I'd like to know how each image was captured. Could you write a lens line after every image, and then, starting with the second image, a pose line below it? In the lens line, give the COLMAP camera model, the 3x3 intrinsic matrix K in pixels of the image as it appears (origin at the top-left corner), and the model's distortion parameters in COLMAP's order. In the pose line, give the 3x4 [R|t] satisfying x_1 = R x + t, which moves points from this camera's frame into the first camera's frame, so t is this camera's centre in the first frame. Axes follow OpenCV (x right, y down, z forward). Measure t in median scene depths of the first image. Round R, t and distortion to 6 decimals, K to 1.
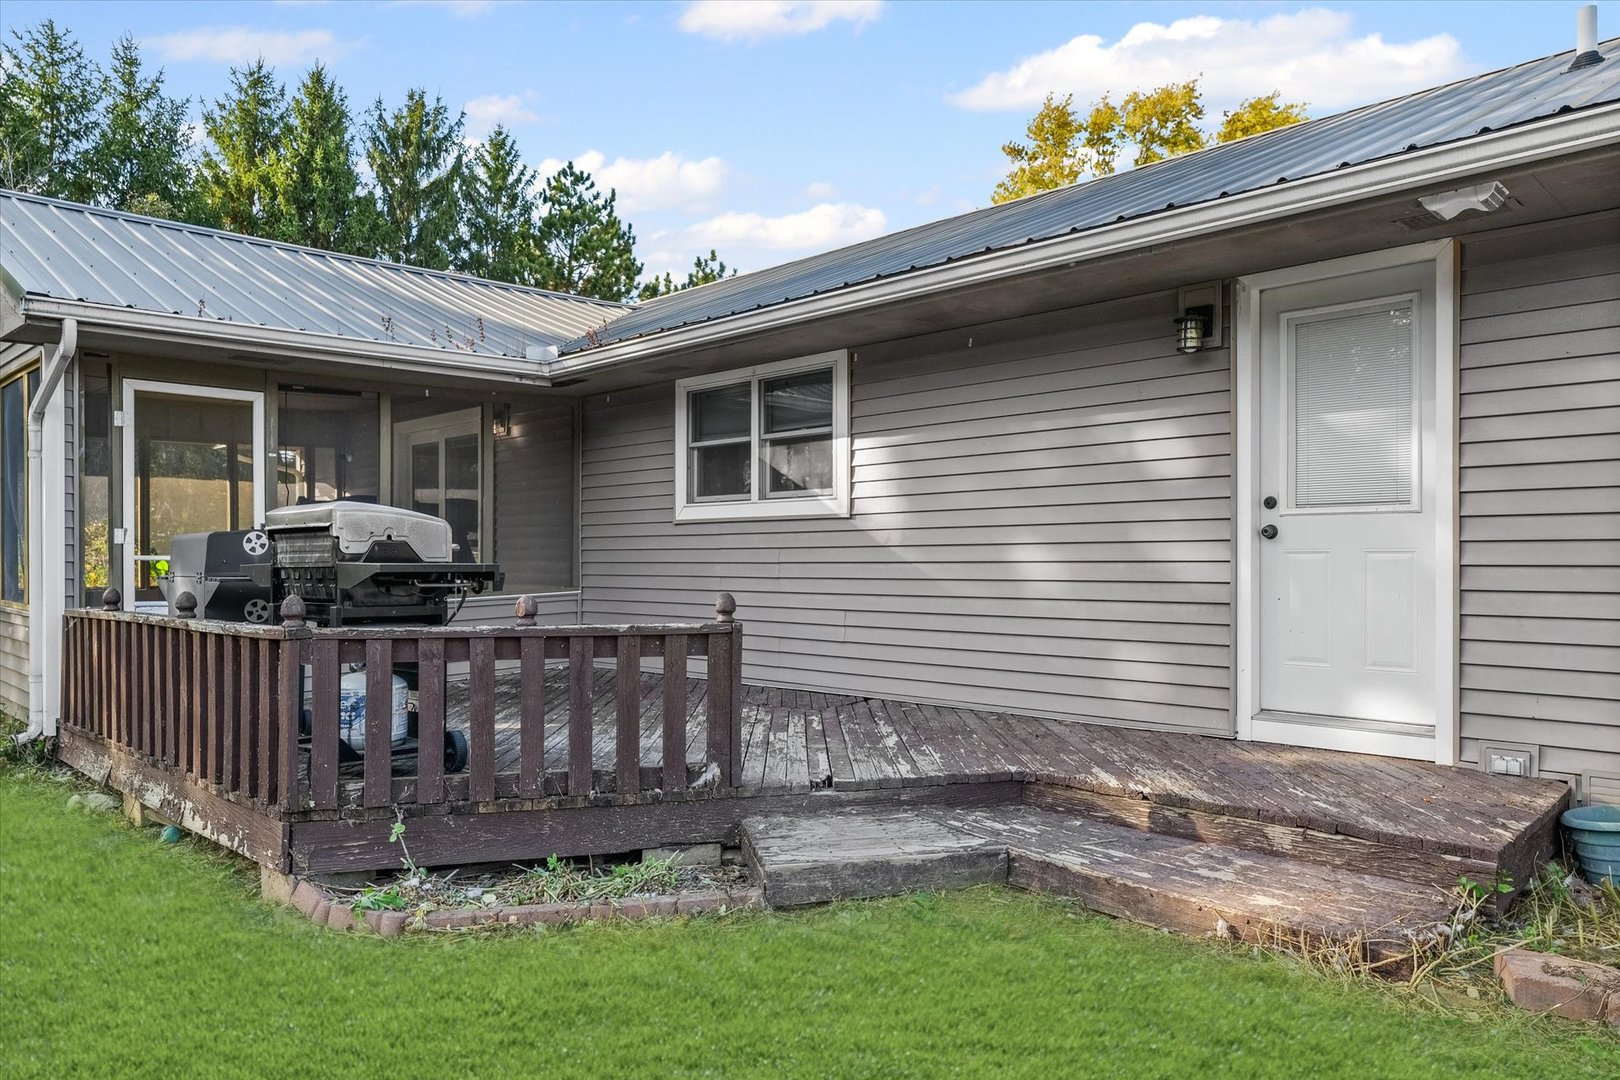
lens RADIAL K [[1097.0, 0, 810.0], [0, 1097.0, 540.0], [0, 0, 1]] dist [0.000068, -0.000674]
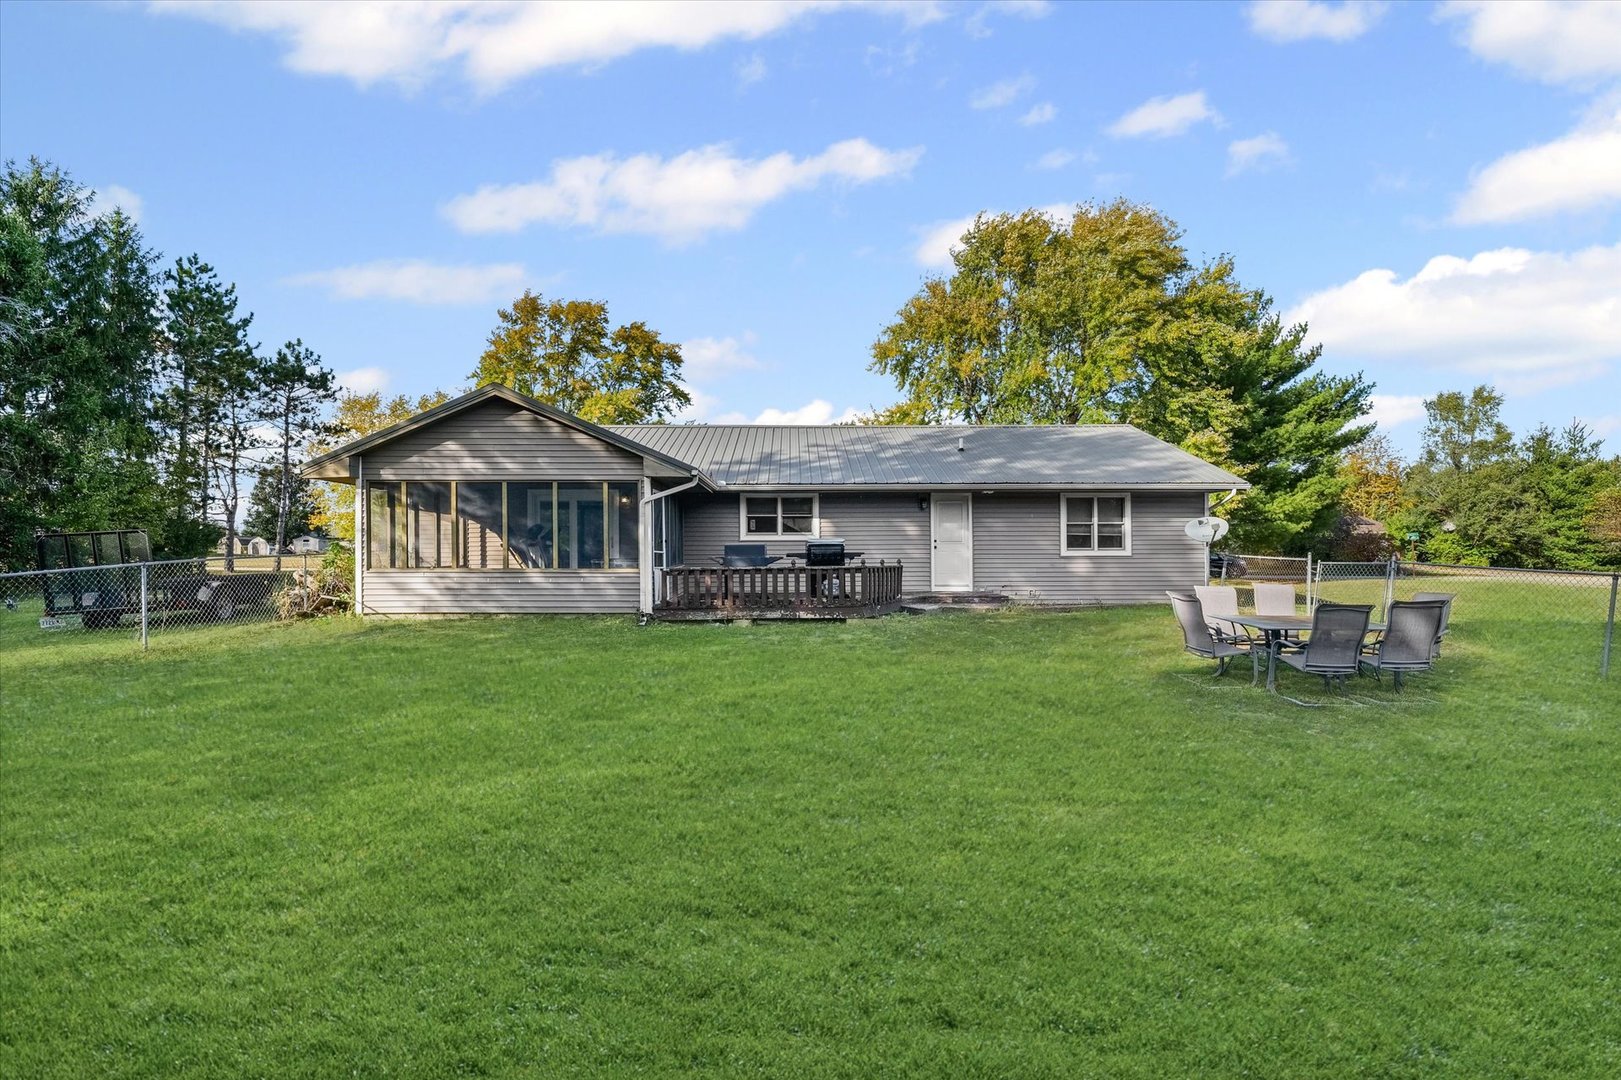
lens RADIAL K [[699.3, 0, 800.9], [0, 699.3, 546.1], [0, 0, 1]] dist [0.000505, -0.000436]
pose [[0.705892, 0.011373, 0.708228, -1.147498], [-0.010214, 0.999931, -0.005877, 0.006503], [-0.708246, -0.003085, 0.705959, -0.400224]]
